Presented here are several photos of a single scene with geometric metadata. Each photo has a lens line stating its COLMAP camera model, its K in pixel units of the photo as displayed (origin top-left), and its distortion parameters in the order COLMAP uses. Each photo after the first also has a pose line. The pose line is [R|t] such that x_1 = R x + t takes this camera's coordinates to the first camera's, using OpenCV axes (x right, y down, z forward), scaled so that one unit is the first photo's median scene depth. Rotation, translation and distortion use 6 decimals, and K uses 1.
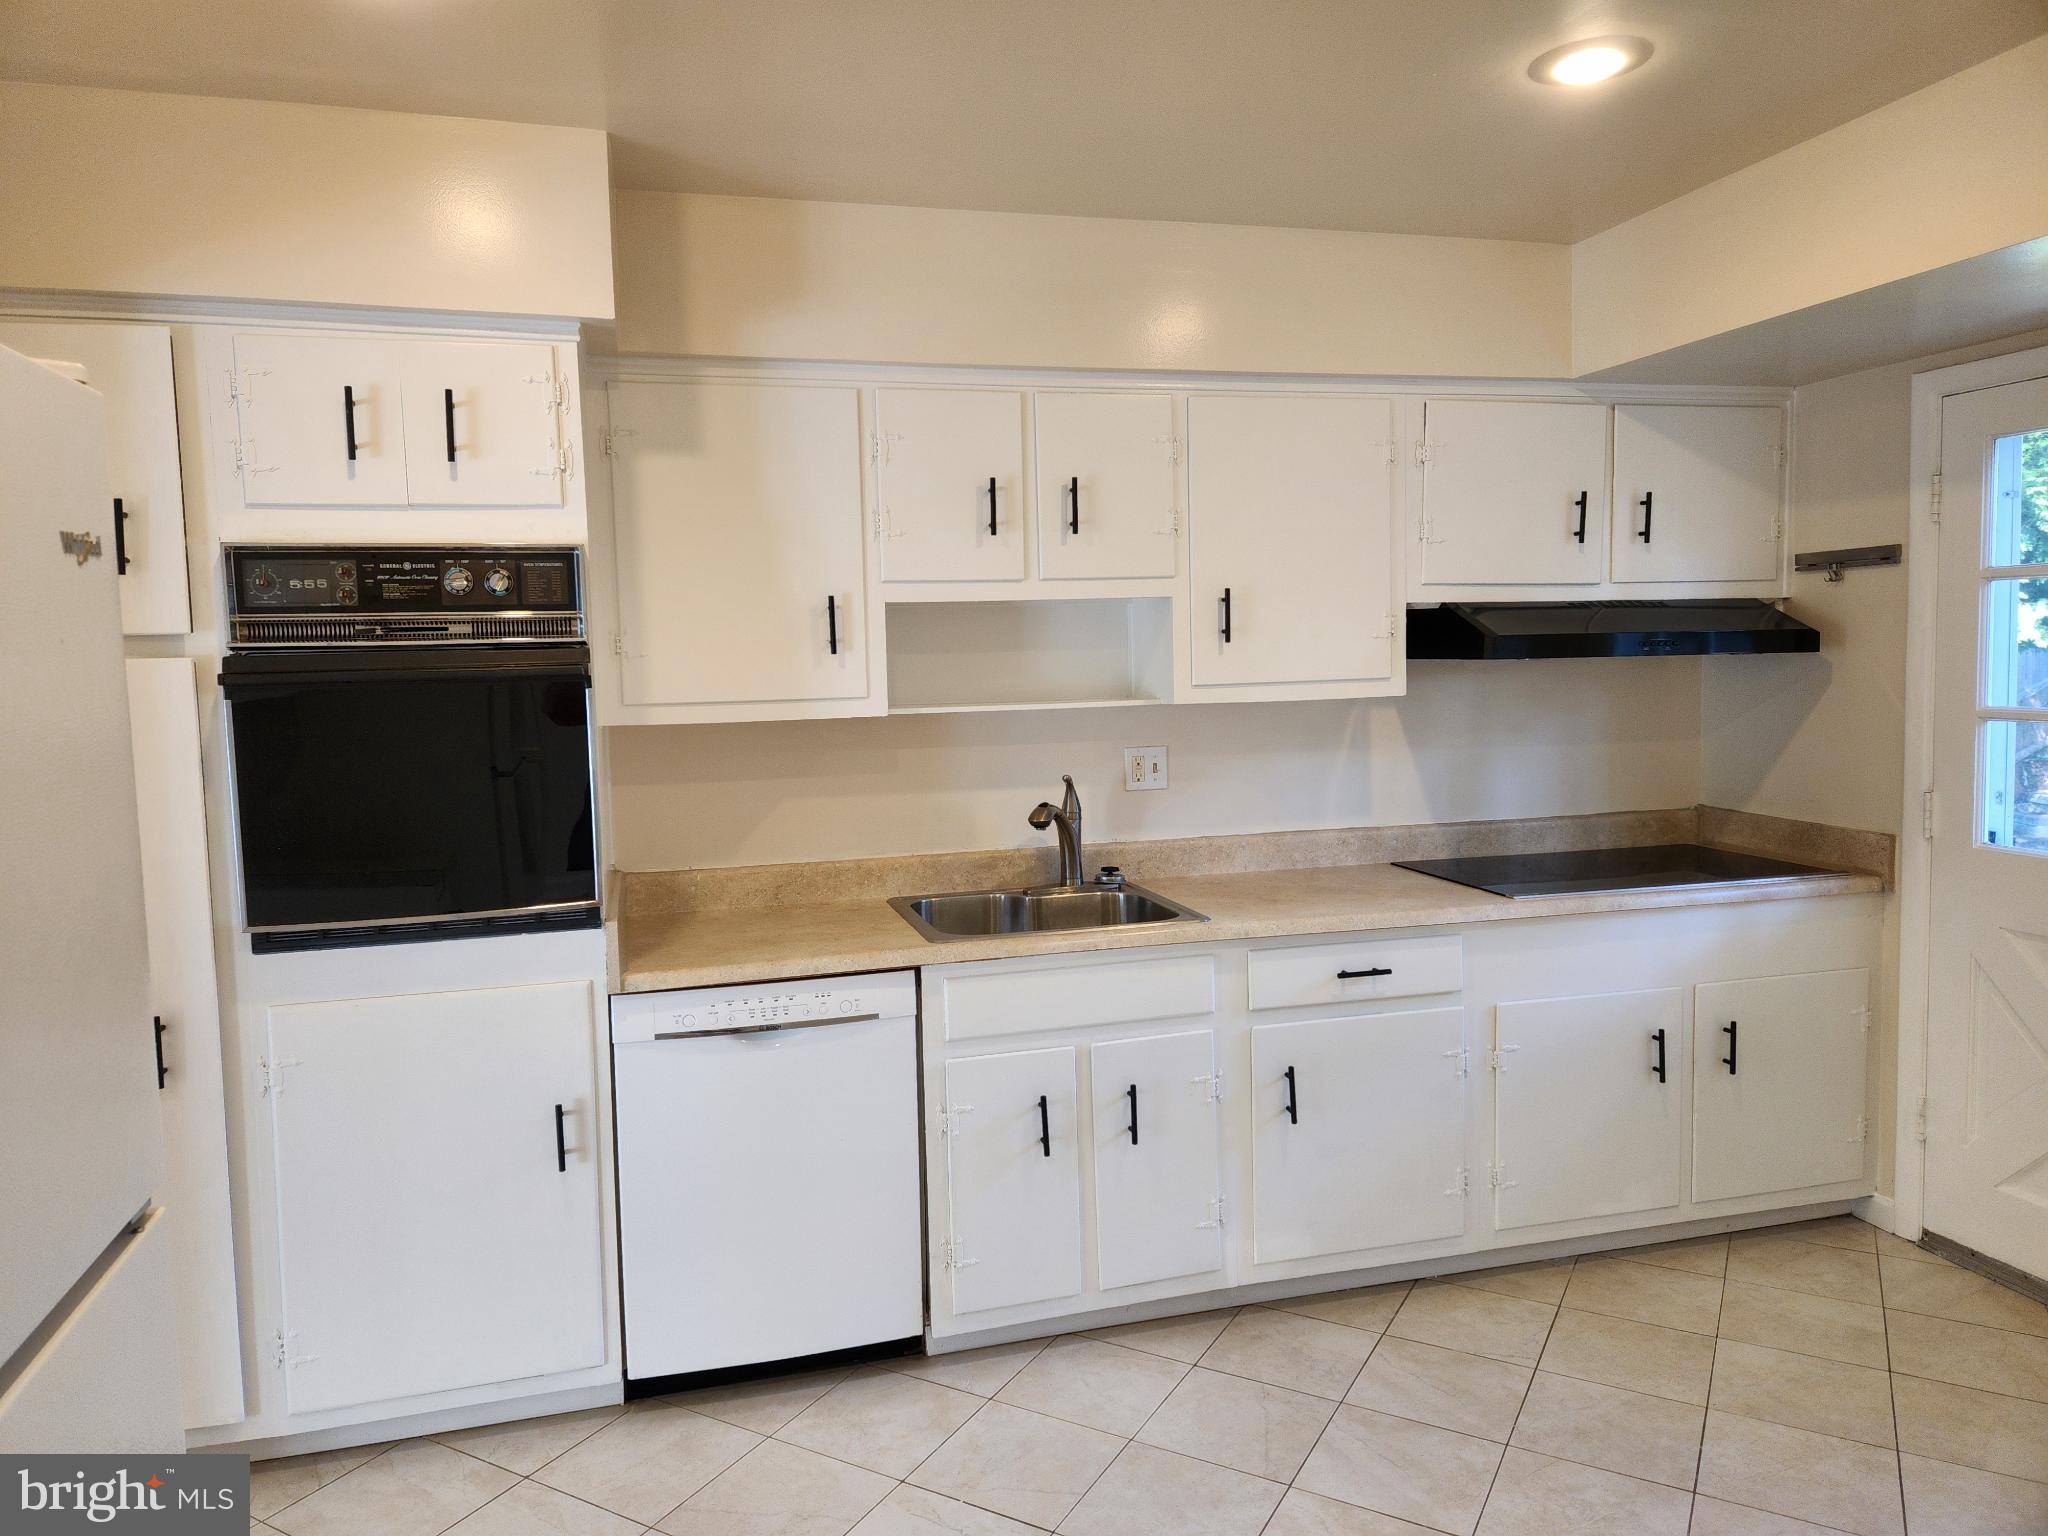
lens RADIAL K [[1374.5, 0, 1017.0], [0, 1374.5, 756.4], [0, 0, 1]] dist [0.096897, -0.075581]
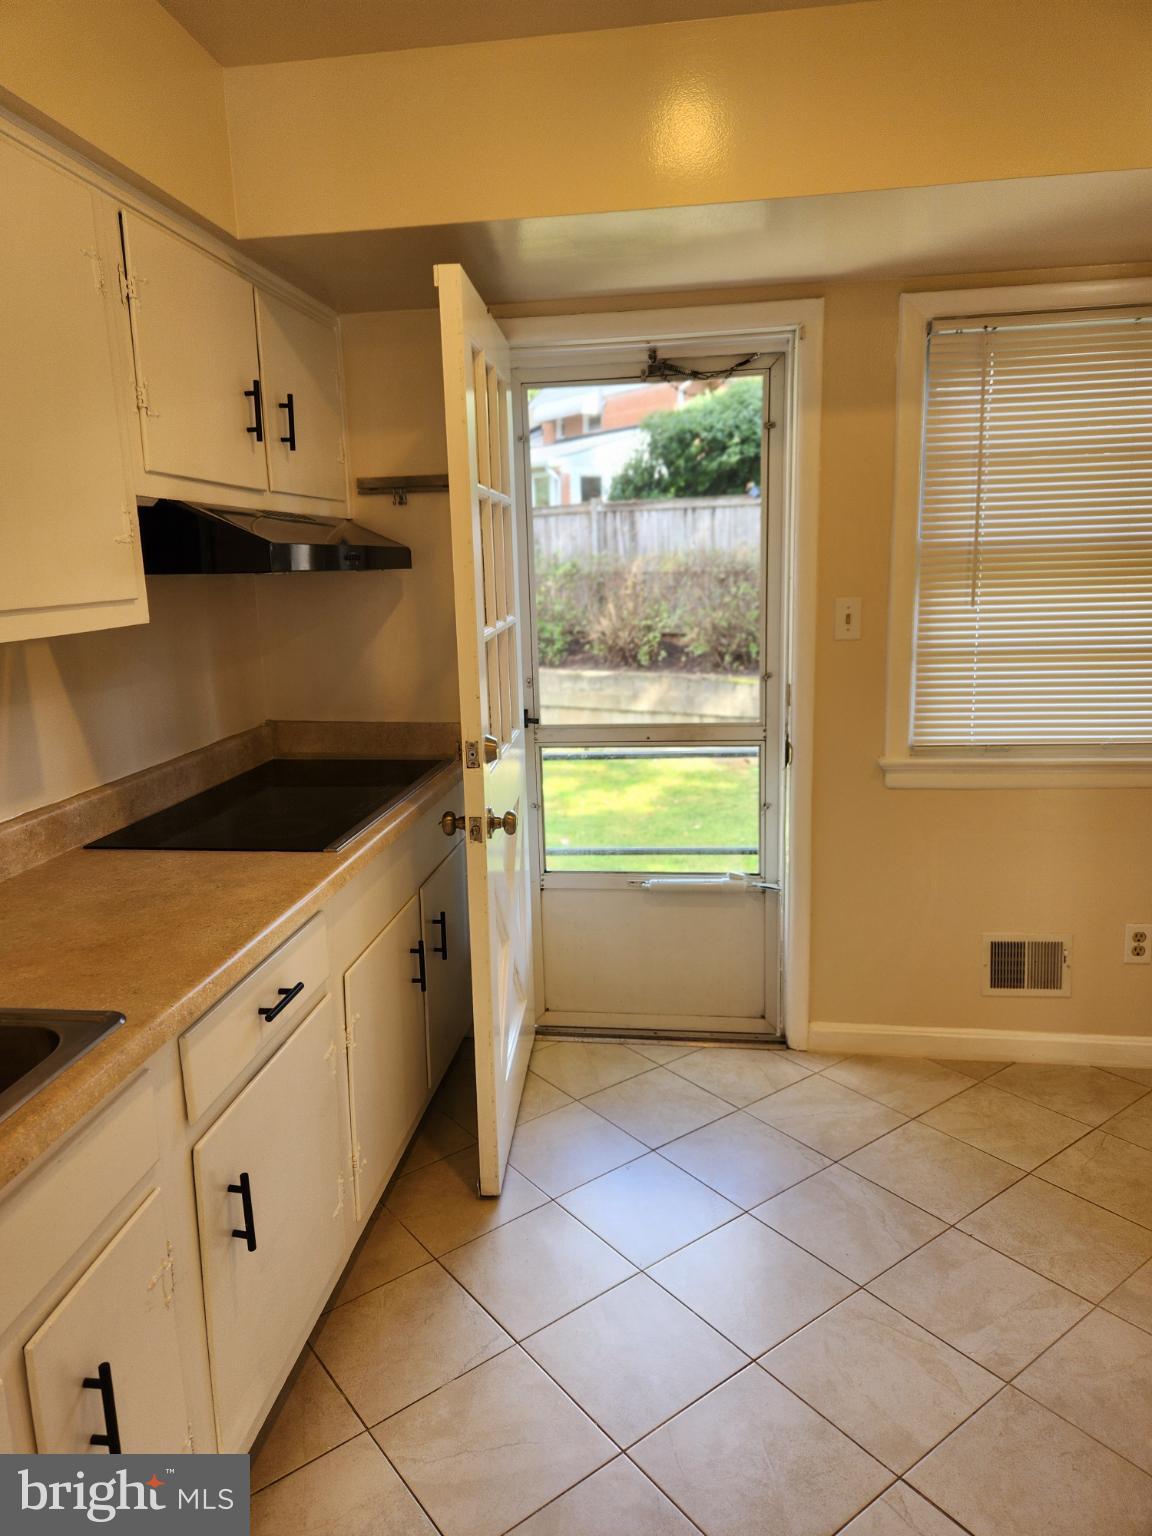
lens RADIAL K [[1037.7, 0, 577.4], [0, 1037.7, 752.5], [0, 0, 1]] dist [0.097500, -0.085753]
pose [[0.381949, -0.159770, 0.910269, -0.156328], [0.083068, 0.986892, 0.138364, -0.034024], [-0.920443, 0.022767, 0.390214, 0.559823]]
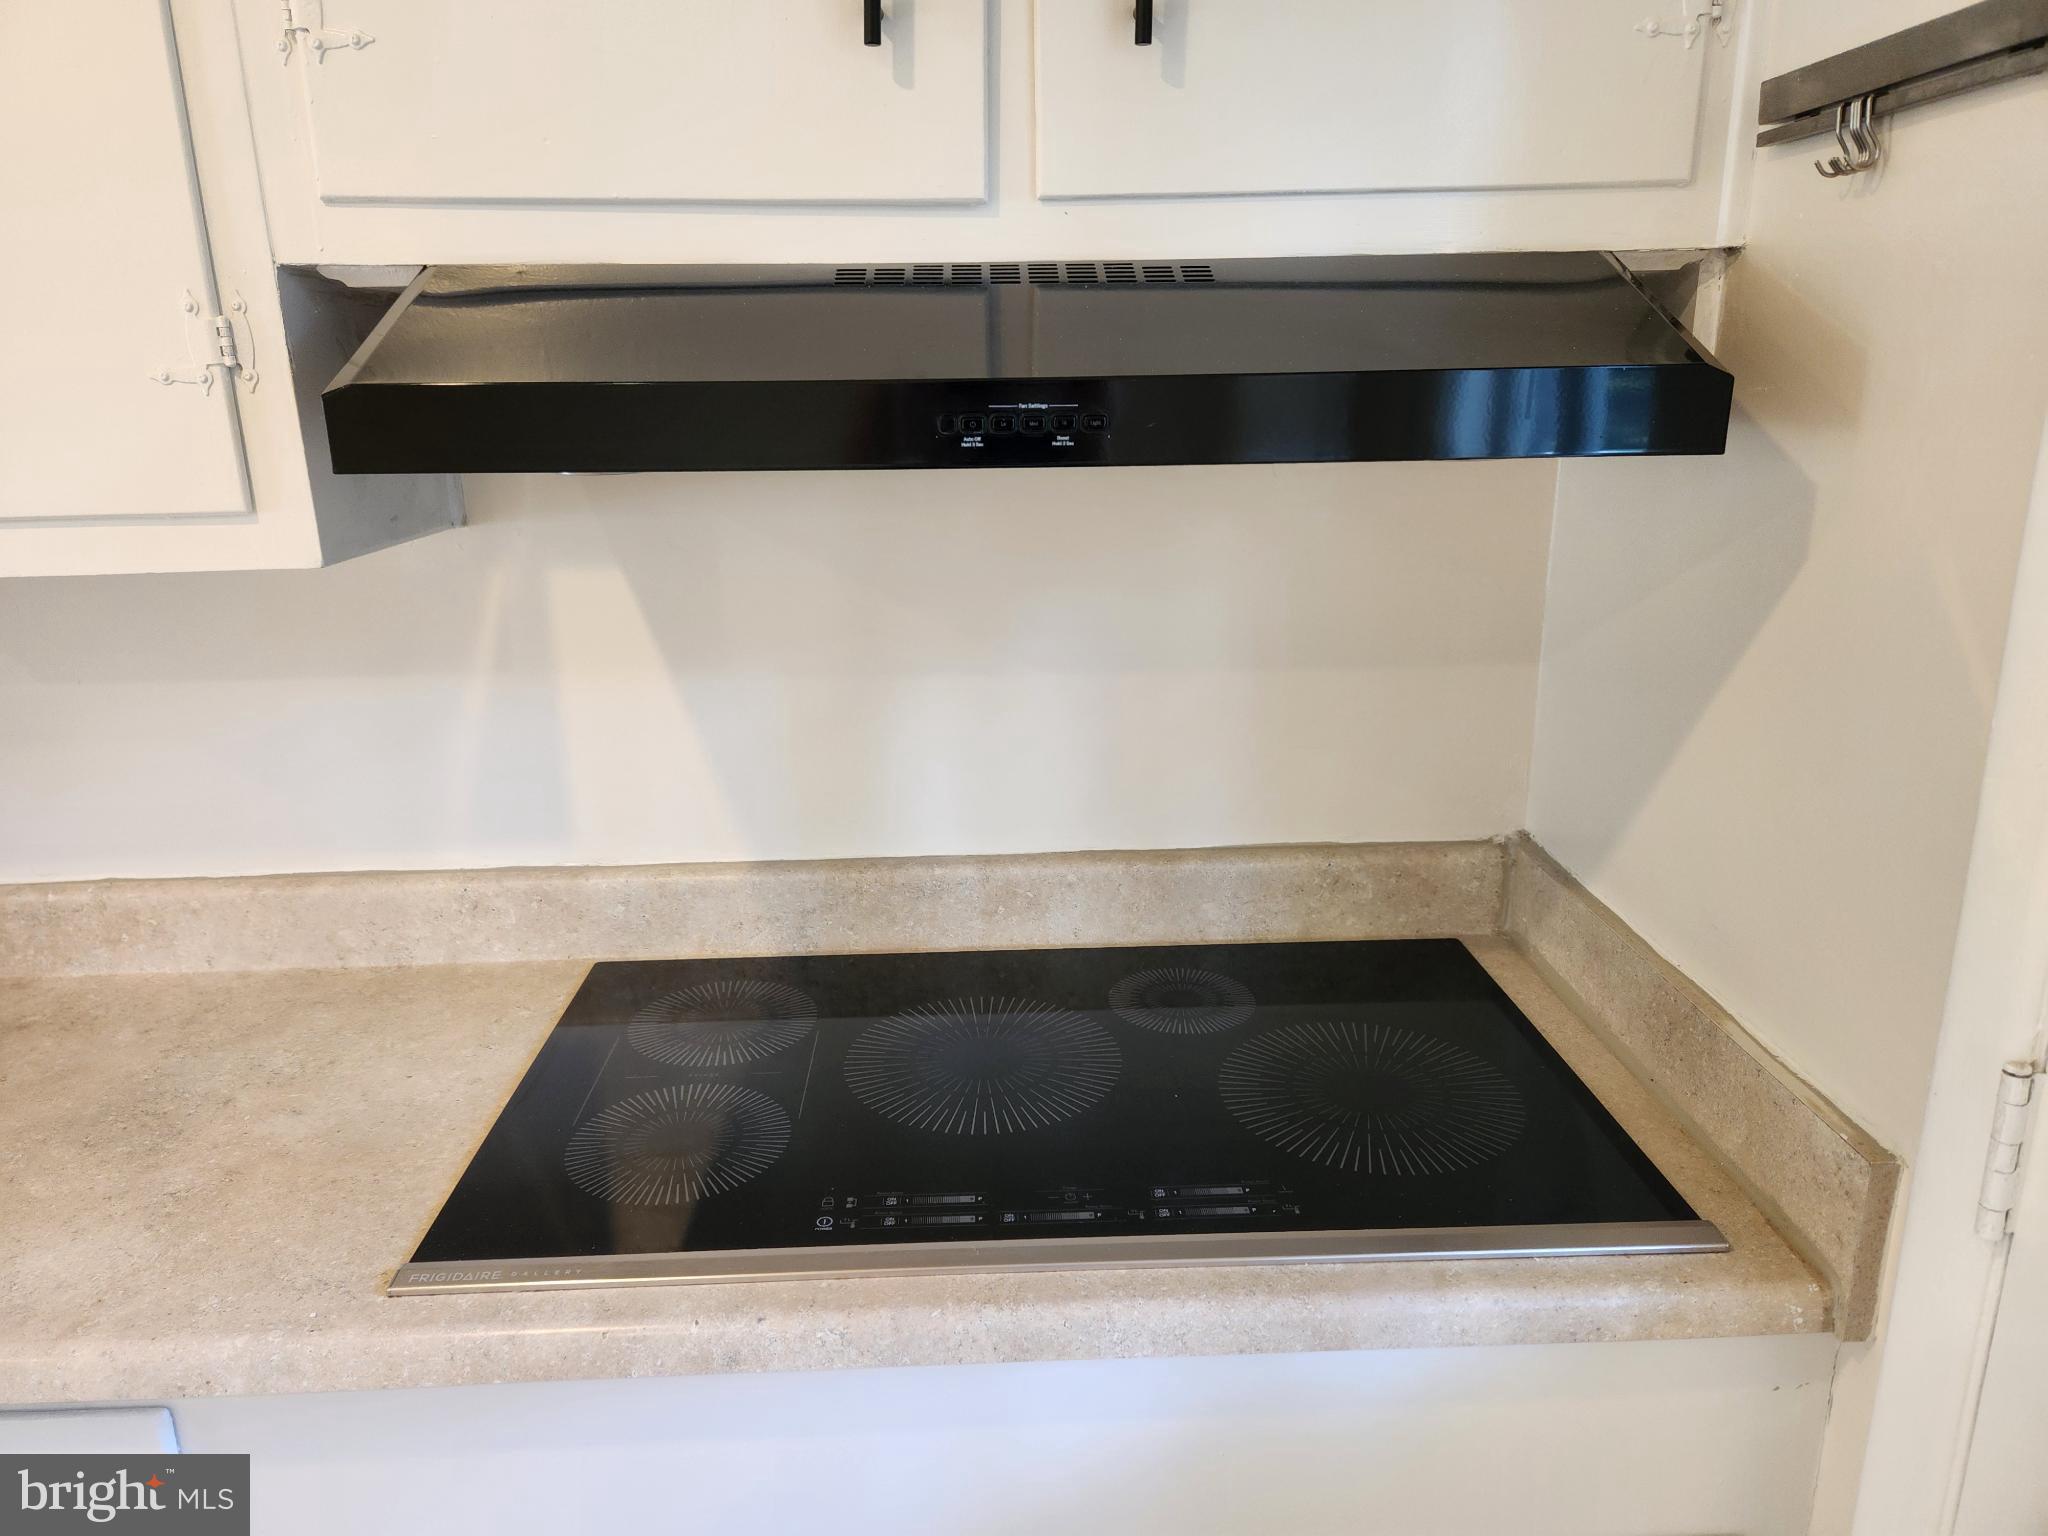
lens RADIAL K [[1374.5, 0, 1017.0], [0, 1374.5, 756.4], [0, 0, 1]] dist [0.096897, -0.075581]
pose [[0.973201, 0.068147, -0.219627, 0.503403], [-0.021090, 0.977505, 0.209853, -0.072021], [0.228987, -0.199597, 0.952746, 0.705252]]
